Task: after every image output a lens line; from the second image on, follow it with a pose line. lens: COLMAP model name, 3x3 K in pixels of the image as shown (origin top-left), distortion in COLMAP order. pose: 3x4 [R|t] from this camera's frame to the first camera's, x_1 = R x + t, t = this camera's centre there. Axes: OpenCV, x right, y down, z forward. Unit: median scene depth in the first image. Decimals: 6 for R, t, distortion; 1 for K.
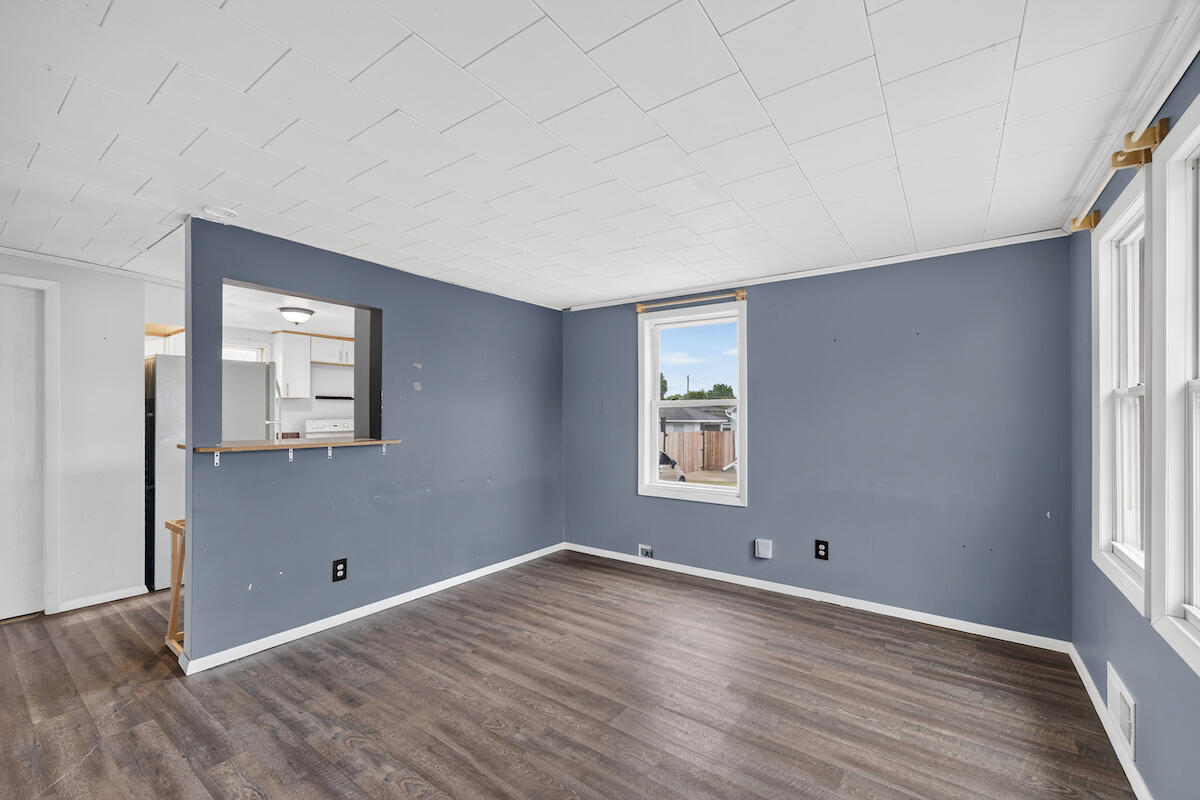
lens RADIAL K [[497.4, 0, 597.9], [0, 497.4, 411.5], [0, 0, 1]] dist [-0.008433, 0.000024]
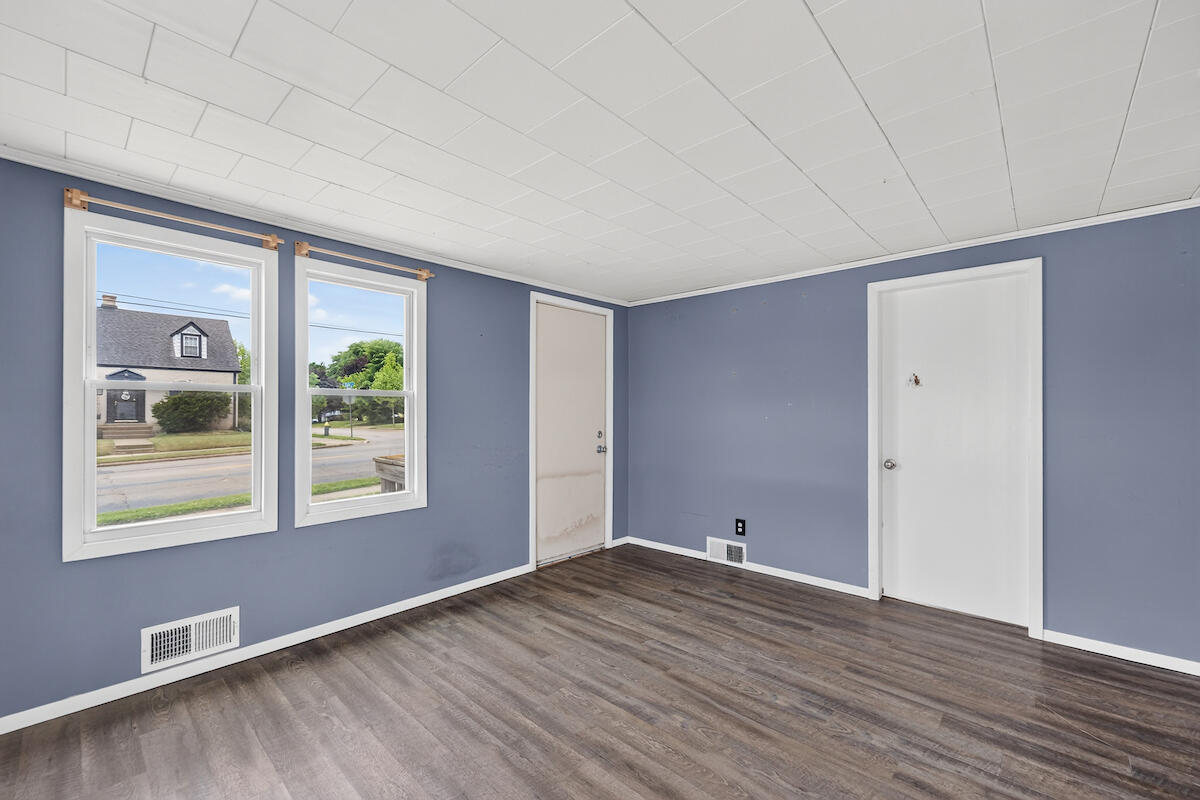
lens RADIAL K [[497.4, 0, 597.9], [0, 497.4, 411.5], [0, 0, 1]] dist [-0.008433, 0.000024]
pose [[-0.992387, -0.004994, 0.123054, -0.089076], [-0.006088, 0.999945, -0.008514, 0.018164], [-0.123004, -0.009199, -0.992363, 1.597204]]
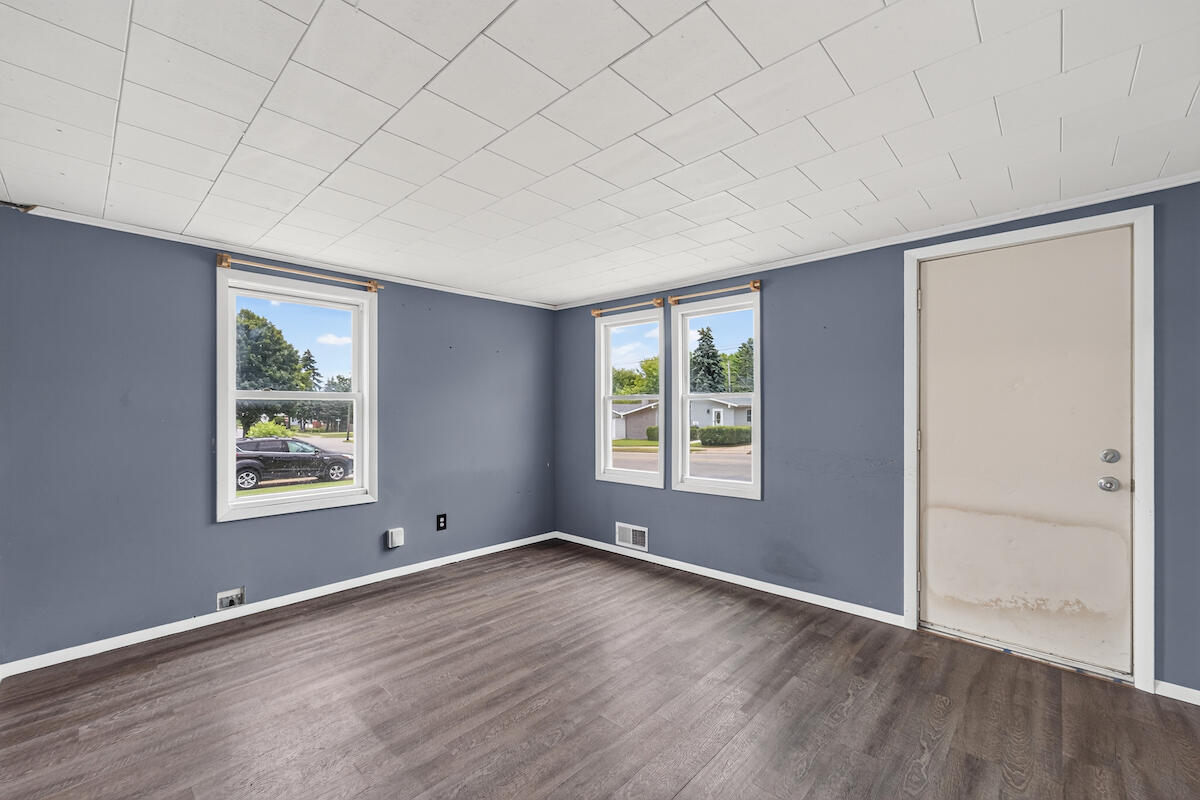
lens RADIAL K [[494.3, 0, 596.3], [0, 494.3, 408.4], [0, 0, 1]] dist [0.002279, 0.000805]
pose [[0.130621, -0.004585, 0.991422, -0.917821], [-0.005578, 0.999970, 0.005359, -0.004164], [-0.991417, -0.006231, 0.130592, 0.647394]]
